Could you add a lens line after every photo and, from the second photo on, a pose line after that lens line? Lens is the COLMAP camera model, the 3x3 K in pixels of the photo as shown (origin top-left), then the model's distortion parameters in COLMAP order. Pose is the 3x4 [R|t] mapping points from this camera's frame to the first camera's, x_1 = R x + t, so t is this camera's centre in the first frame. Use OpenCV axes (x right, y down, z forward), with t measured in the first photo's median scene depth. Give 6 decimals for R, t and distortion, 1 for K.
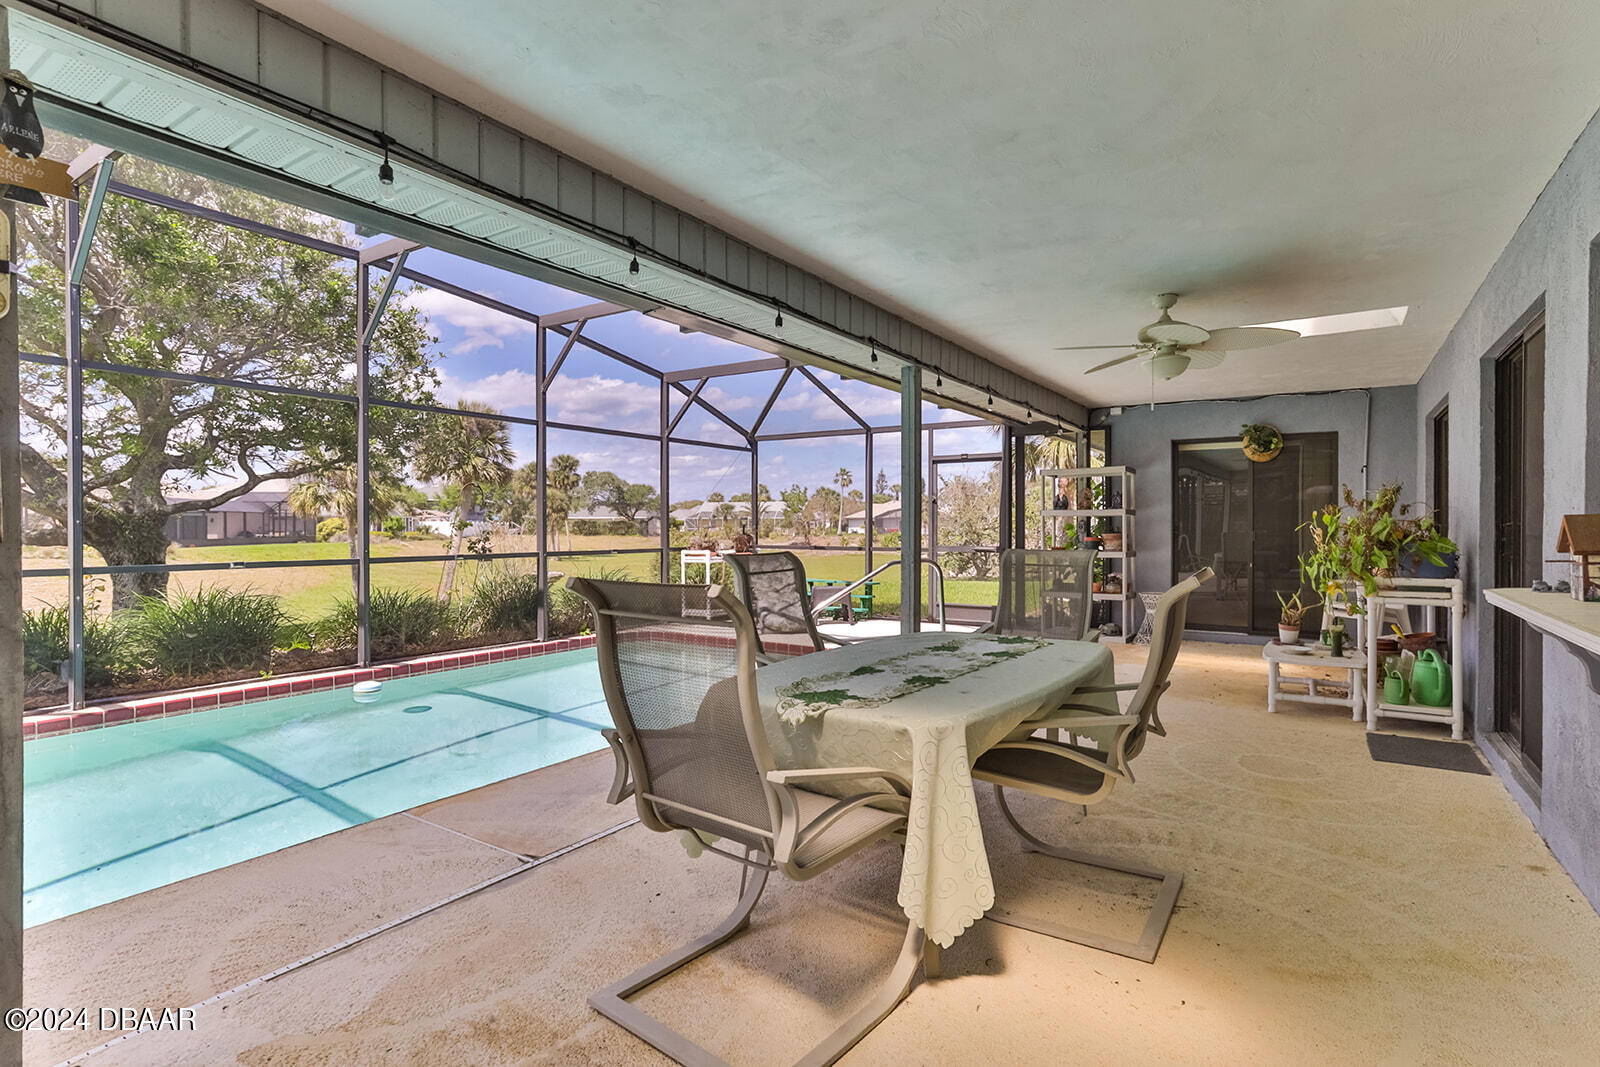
lens RADIAL K [[768.8, 0, 796.1], [0, 768.8, 526.0], [0, 0, 1]] dist [-0.019500, 0.011668]
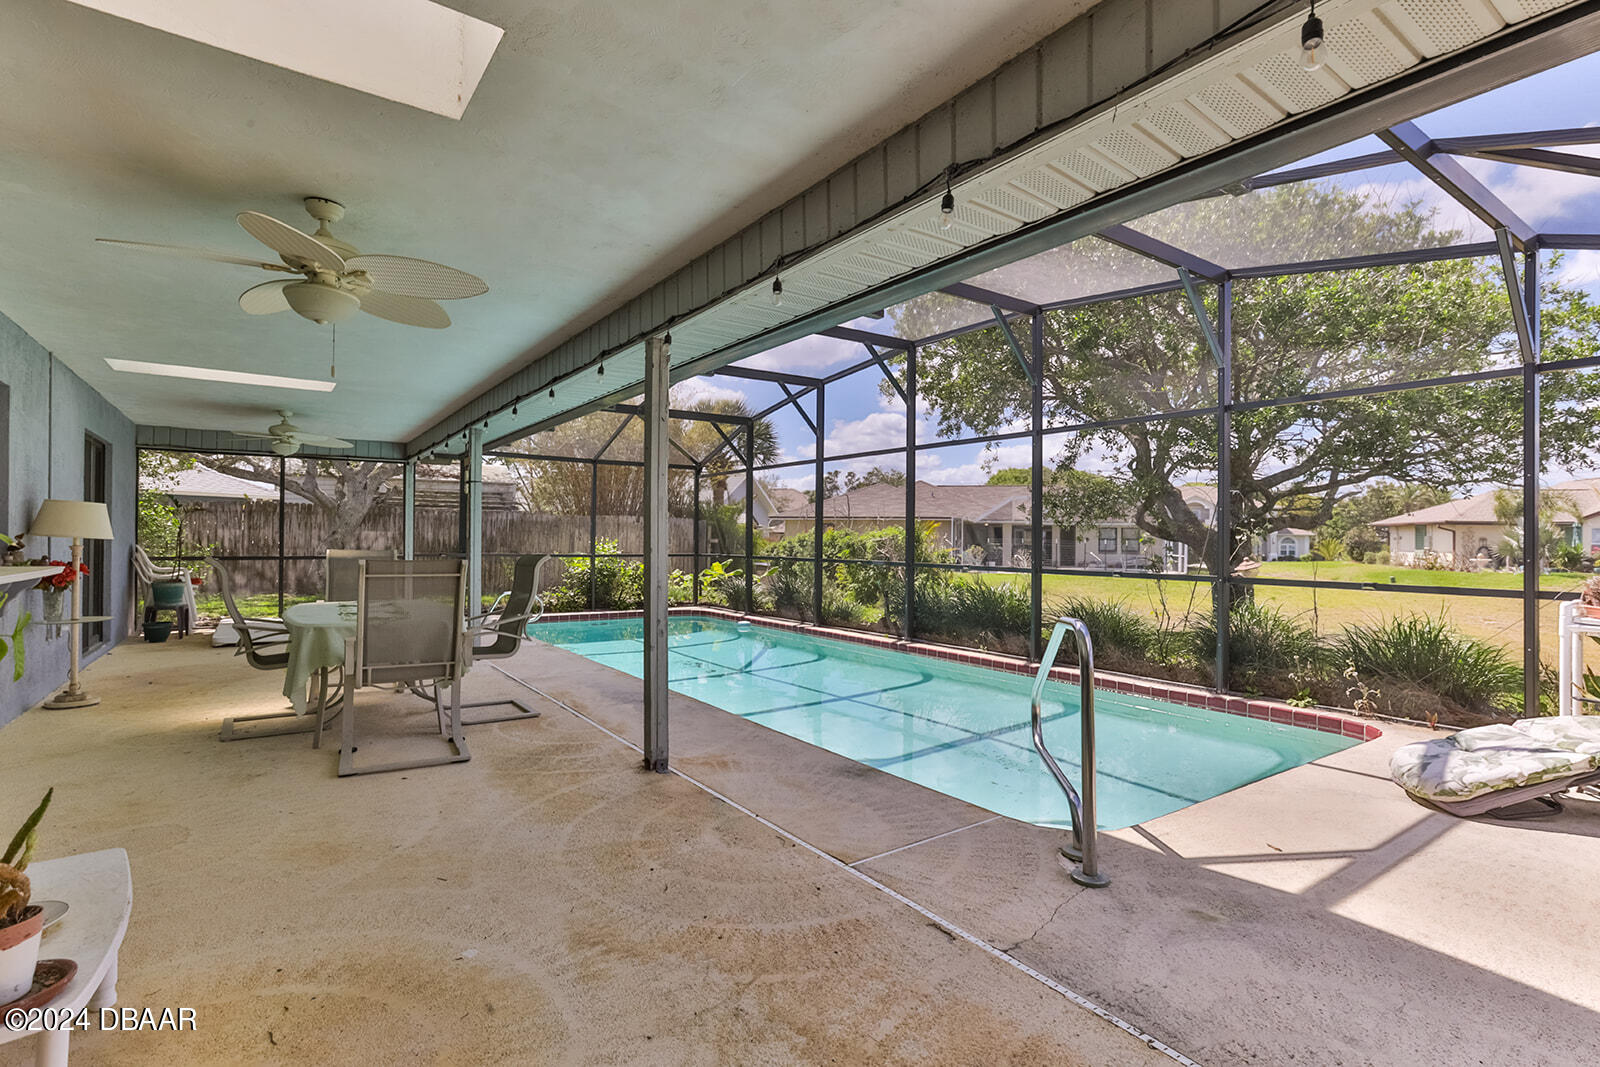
lens RADIAL K [[768.8, 0, 801.5], [0, 768.8, 531.9], [0, 0, 1]] dist [-0.019500, 0.011668]
pose [[-0.342356, -0.002591, -0.939567, 0.842834], [-0.009108, 0.999958, 0.000561, -0.012904], [0.939526, 0.008749, -0.342366, 1.417599]]
